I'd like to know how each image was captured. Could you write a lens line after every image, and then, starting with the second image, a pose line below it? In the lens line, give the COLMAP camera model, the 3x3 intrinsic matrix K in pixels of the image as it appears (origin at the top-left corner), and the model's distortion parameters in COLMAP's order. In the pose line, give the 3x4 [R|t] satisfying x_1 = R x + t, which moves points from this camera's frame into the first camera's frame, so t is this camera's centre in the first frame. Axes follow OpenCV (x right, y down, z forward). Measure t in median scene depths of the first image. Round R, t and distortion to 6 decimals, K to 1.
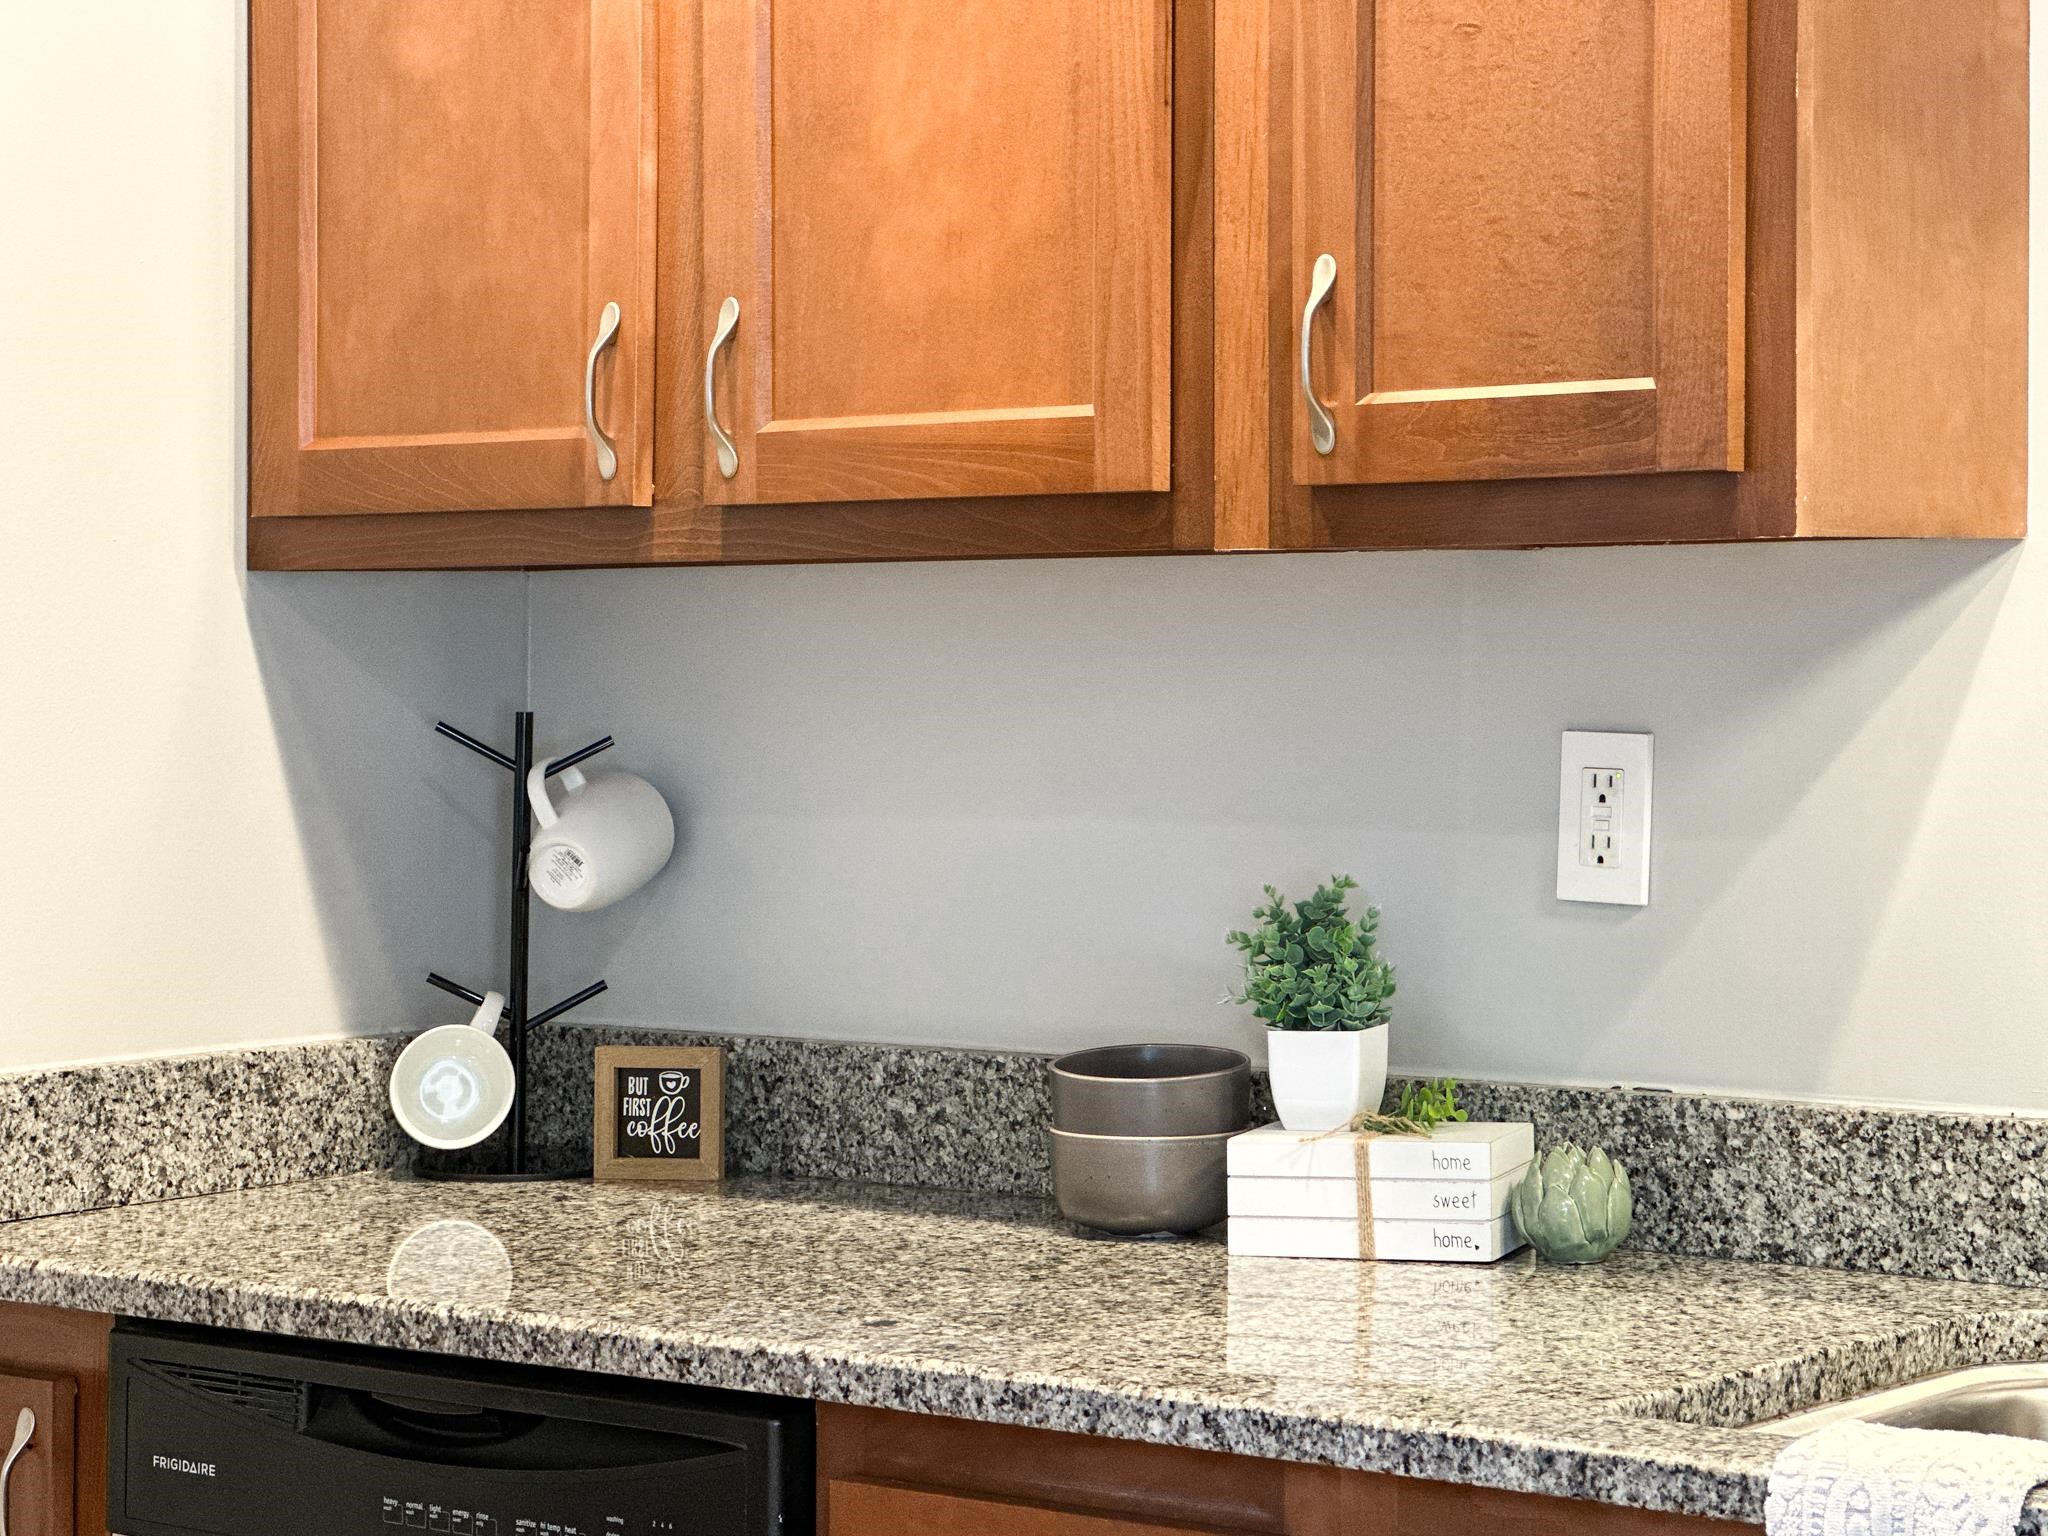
lens RADIAL K [[4558.5, 0, 1032.9], [0, 4558.5, 604.6], [0, 0, 1]] dist [0.134787, 0.000000]
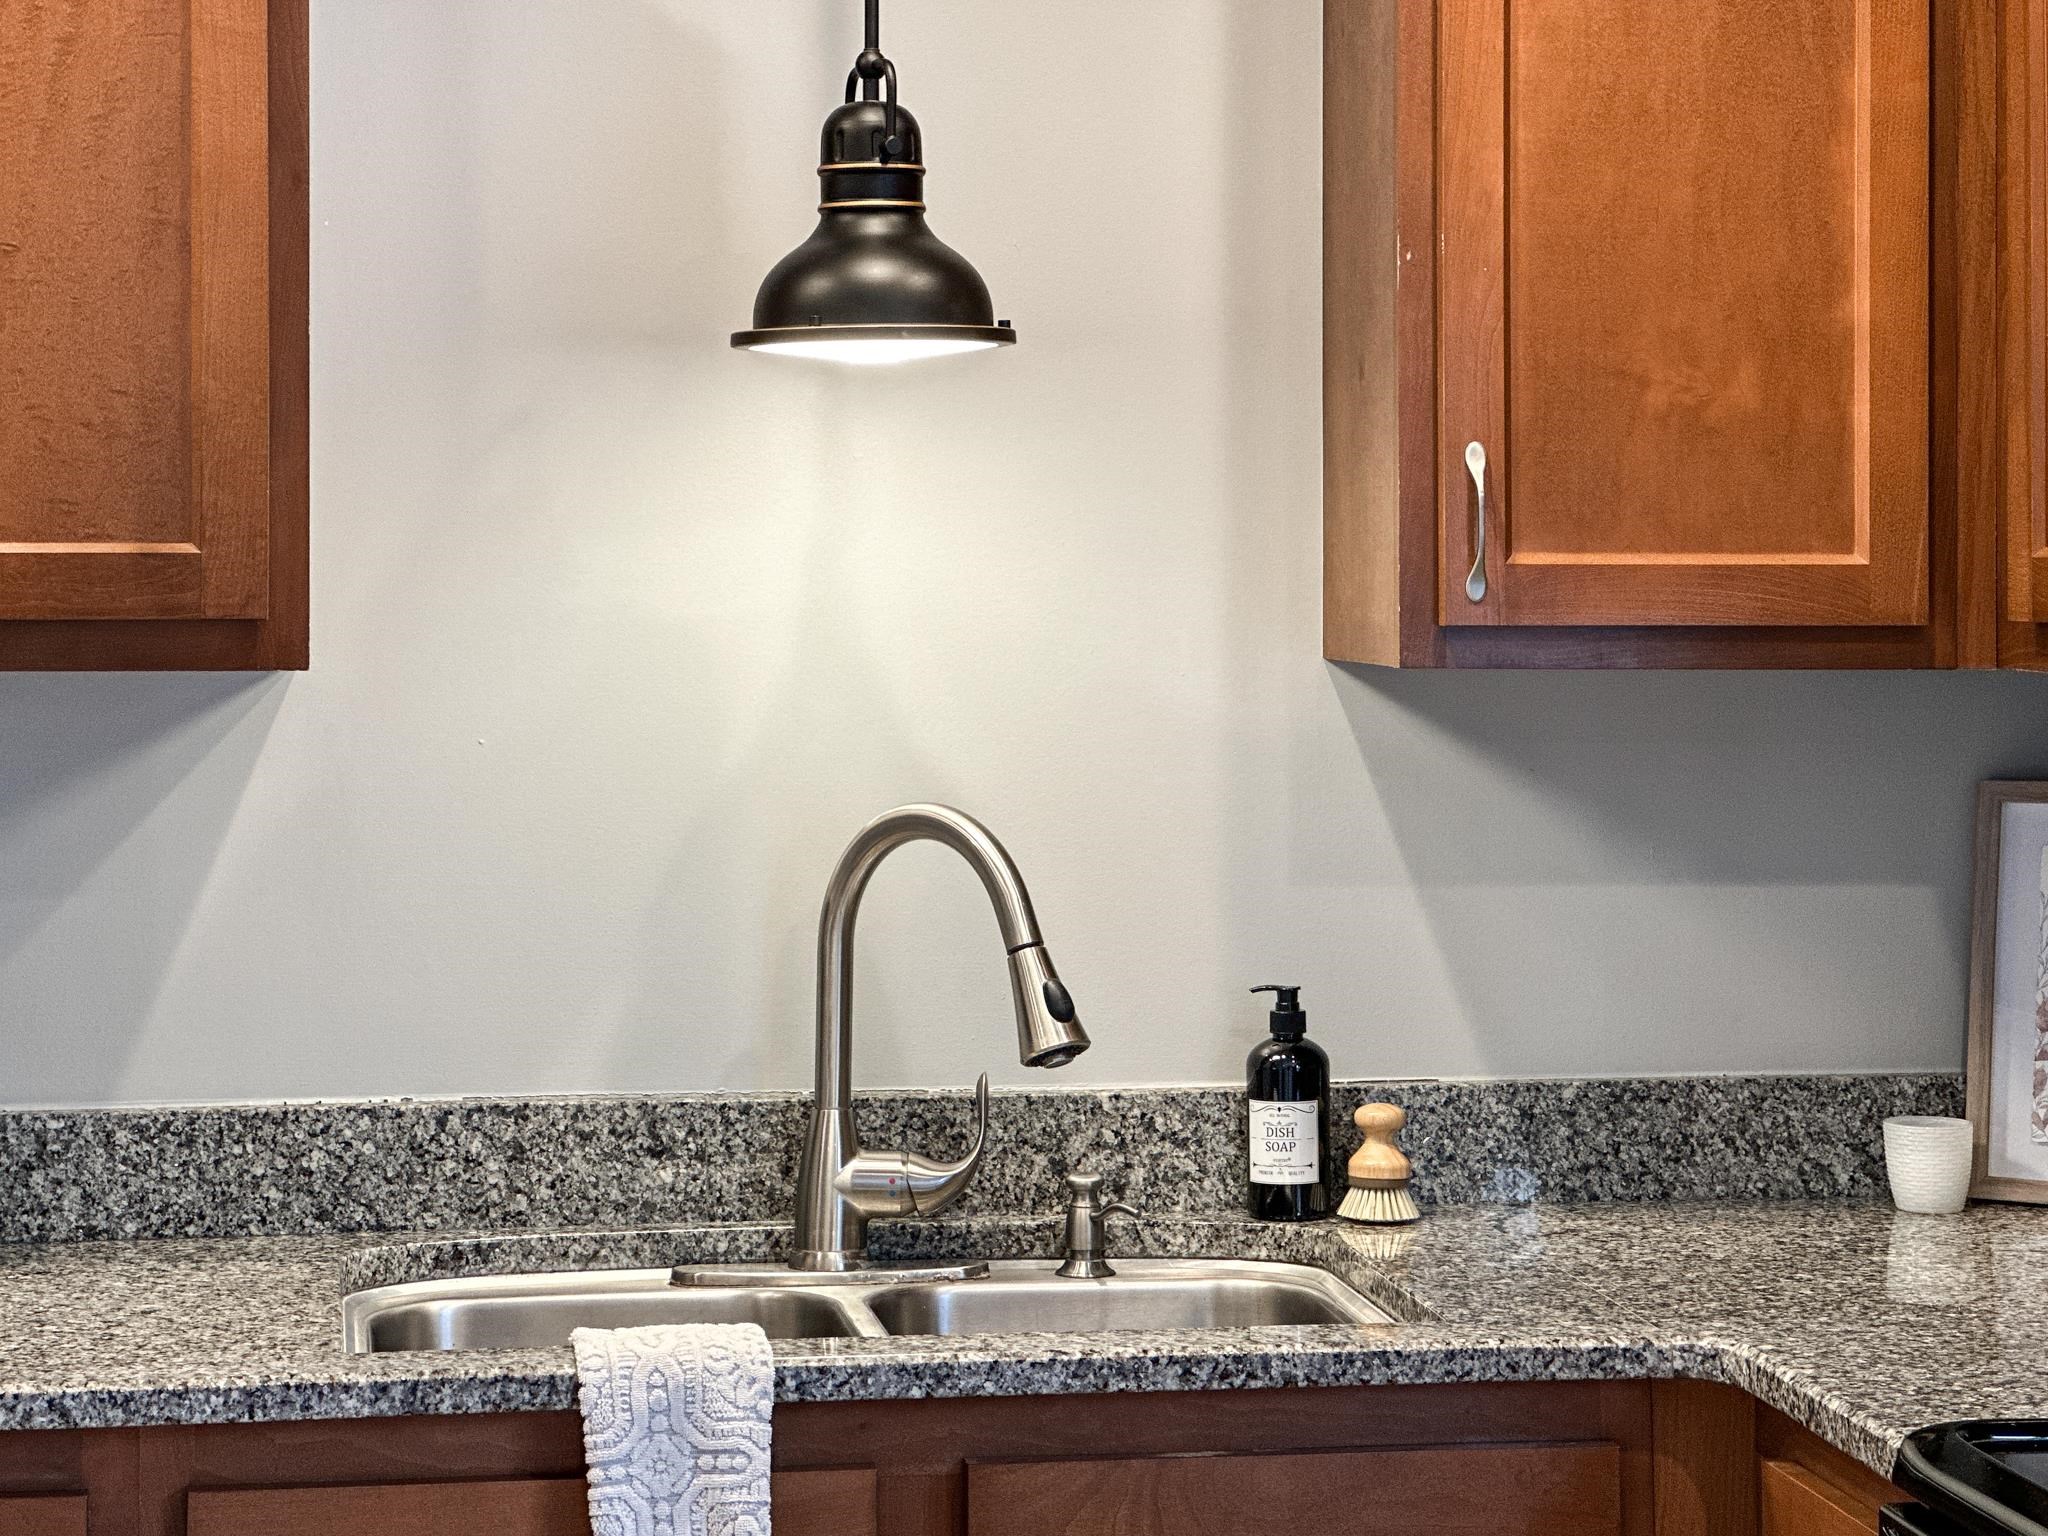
lens RADIAL K [[4558.5, 0, 925.3], [0, 4558.5, 566.5], [0, 0, 1]] dist [0.134787, 0.000000]
pose [[0.668423, 0.006537, 0.743753, -0.667882], [-0.010978, 0.999939, 0.001078, -0.046665], [-0.743701, -0.008885, 0.668454, 0.003142]]
